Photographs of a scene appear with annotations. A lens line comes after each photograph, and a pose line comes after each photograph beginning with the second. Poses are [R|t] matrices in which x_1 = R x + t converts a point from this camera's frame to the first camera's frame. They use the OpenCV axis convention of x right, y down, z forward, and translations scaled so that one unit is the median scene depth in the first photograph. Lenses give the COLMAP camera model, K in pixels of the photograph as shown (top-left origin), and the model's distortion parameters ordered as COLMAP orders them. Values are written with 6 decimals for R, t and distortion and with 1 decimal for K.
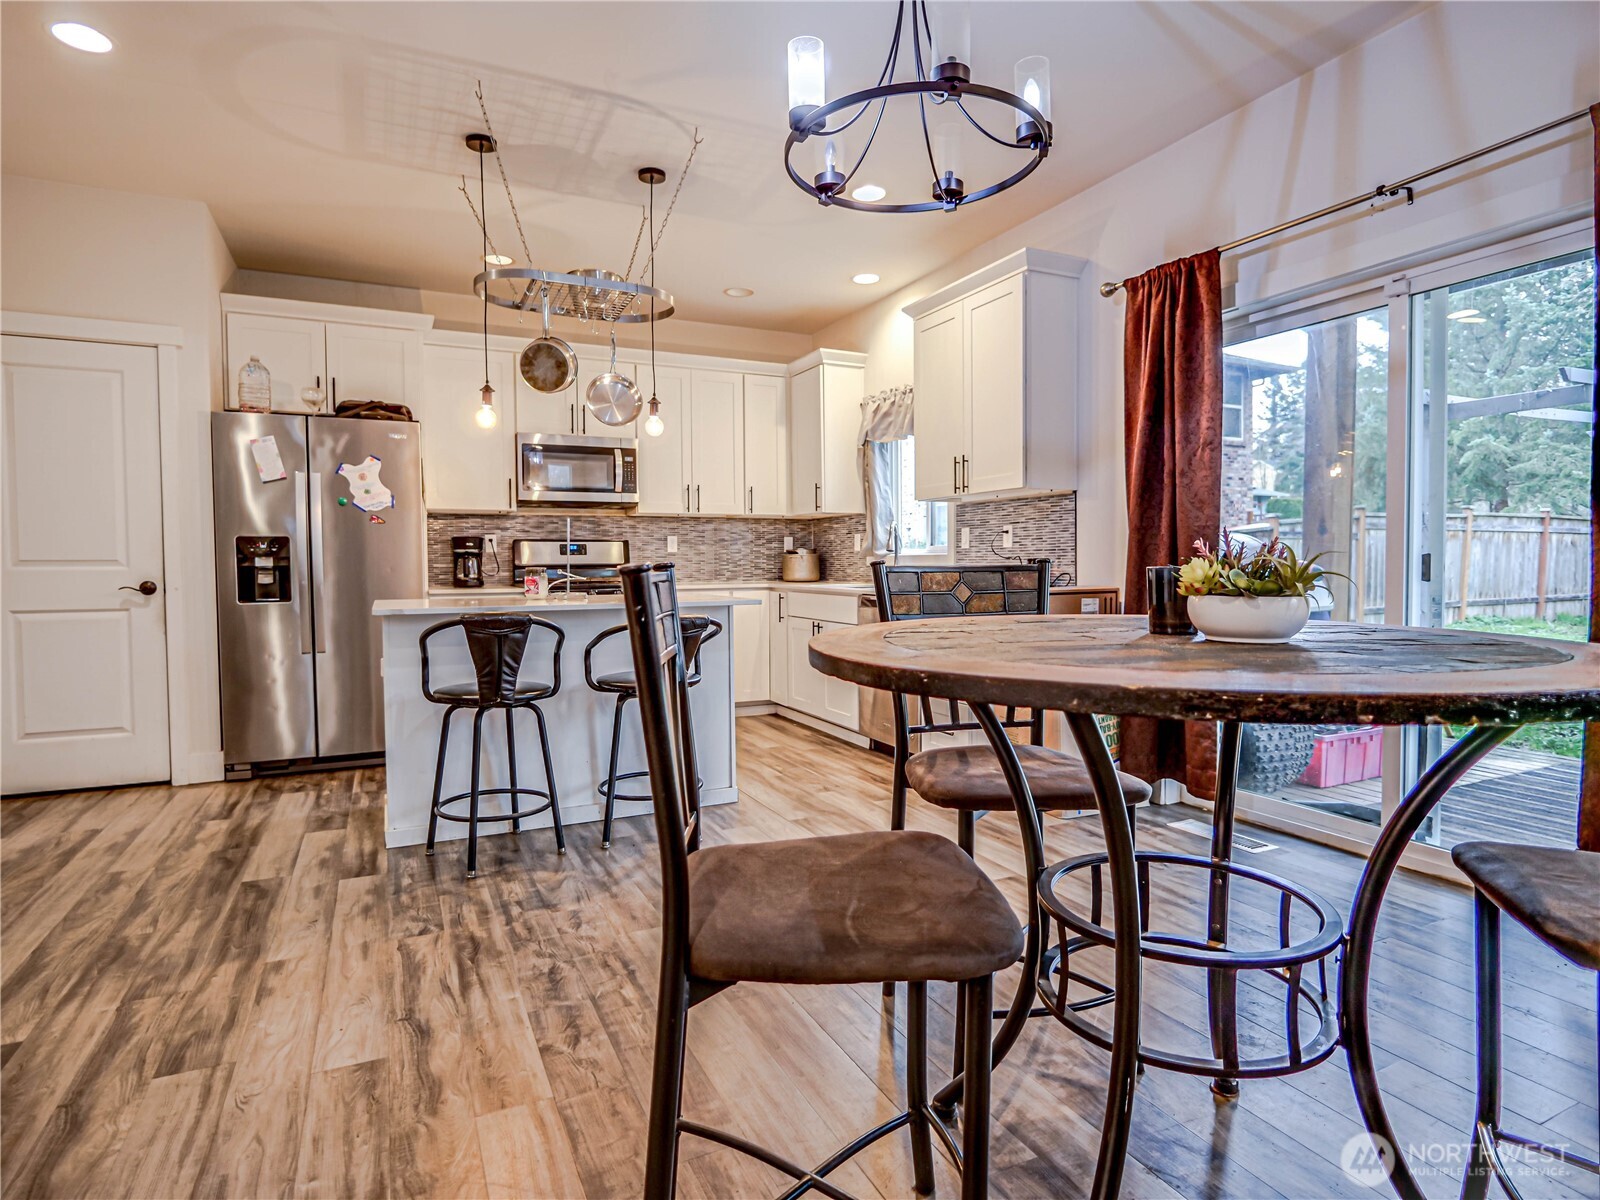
lens RADIAL K [[874.6, 0, 800.0], [0, 874.6, 600.0], [0, 0, 1]] dist [0.000254, -0.000047]
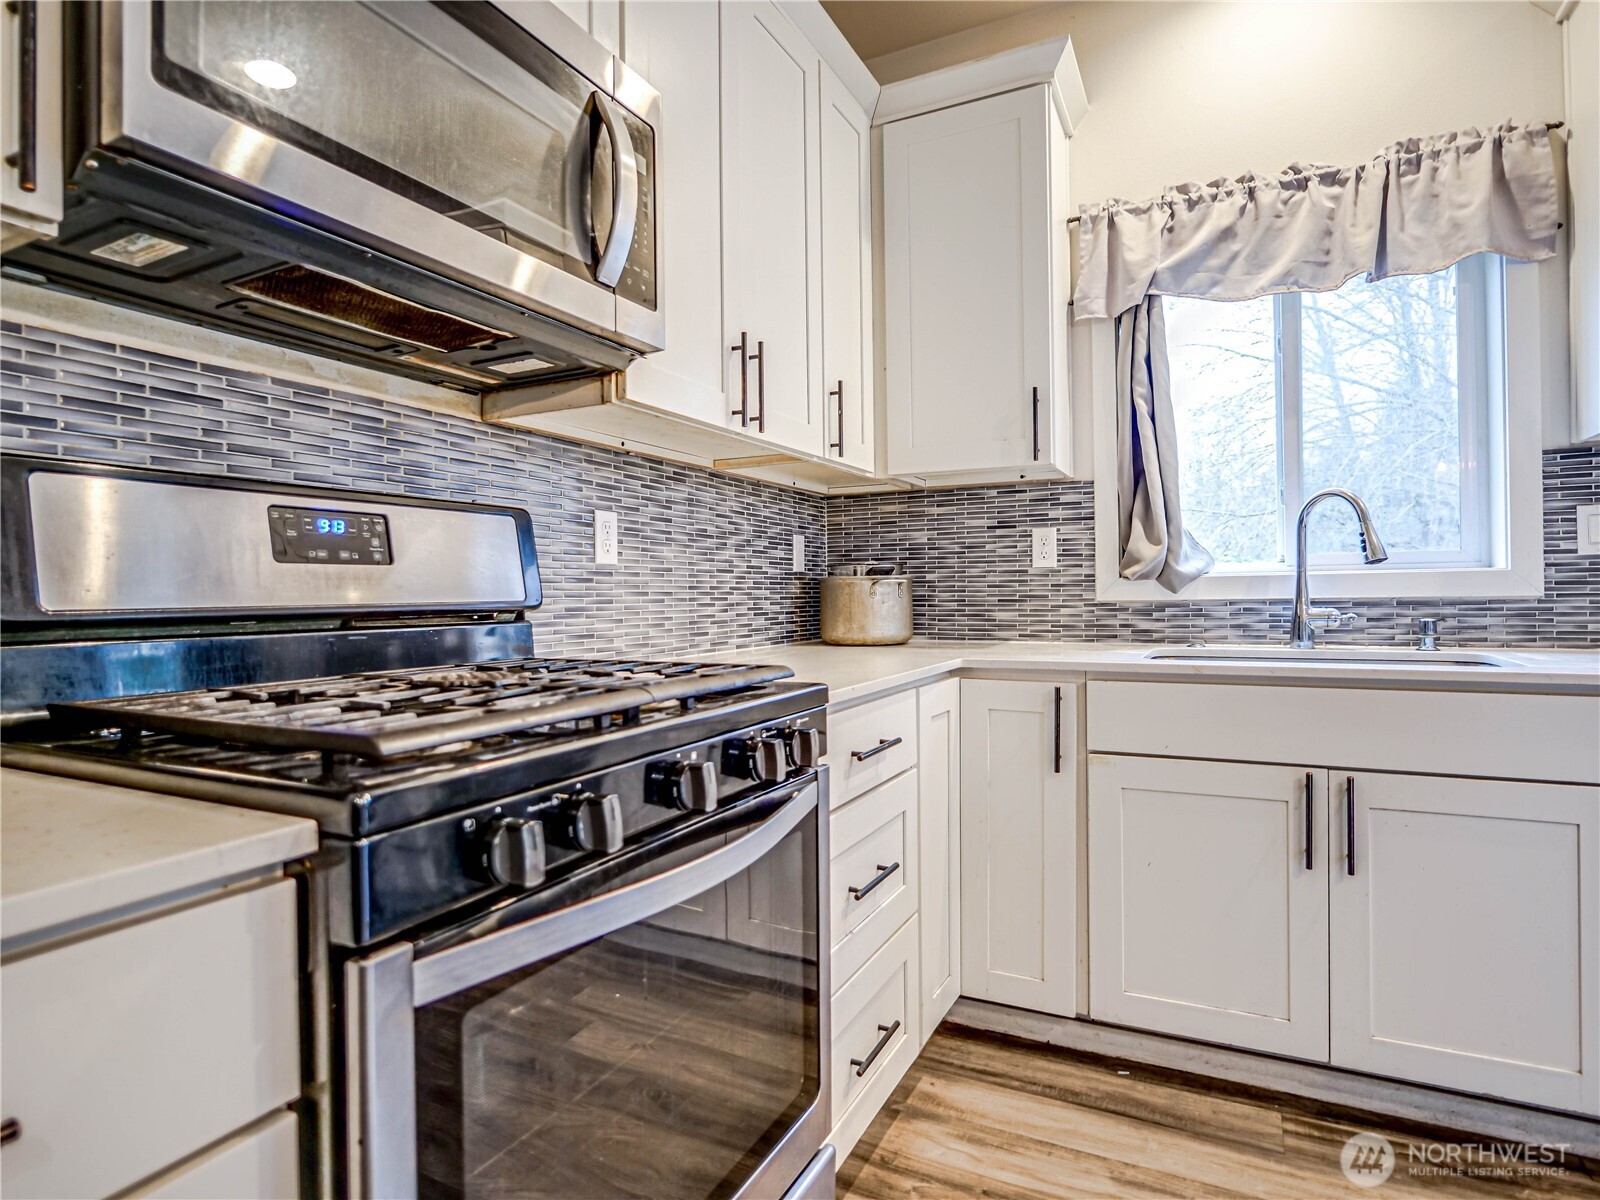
lens RADIAL K [[874.6, 0, 800.0], [0, 874.6, 600.0], [0, 0, 1]] dist [0.000254, -0.000047]
pose [[0.789865, -0.007055, 0.613240, -0.282702], [0.032803, 0.998988, -0.030757, -0.031347], [-0.612402, 0.044410, 0.789298, 0.731926]]
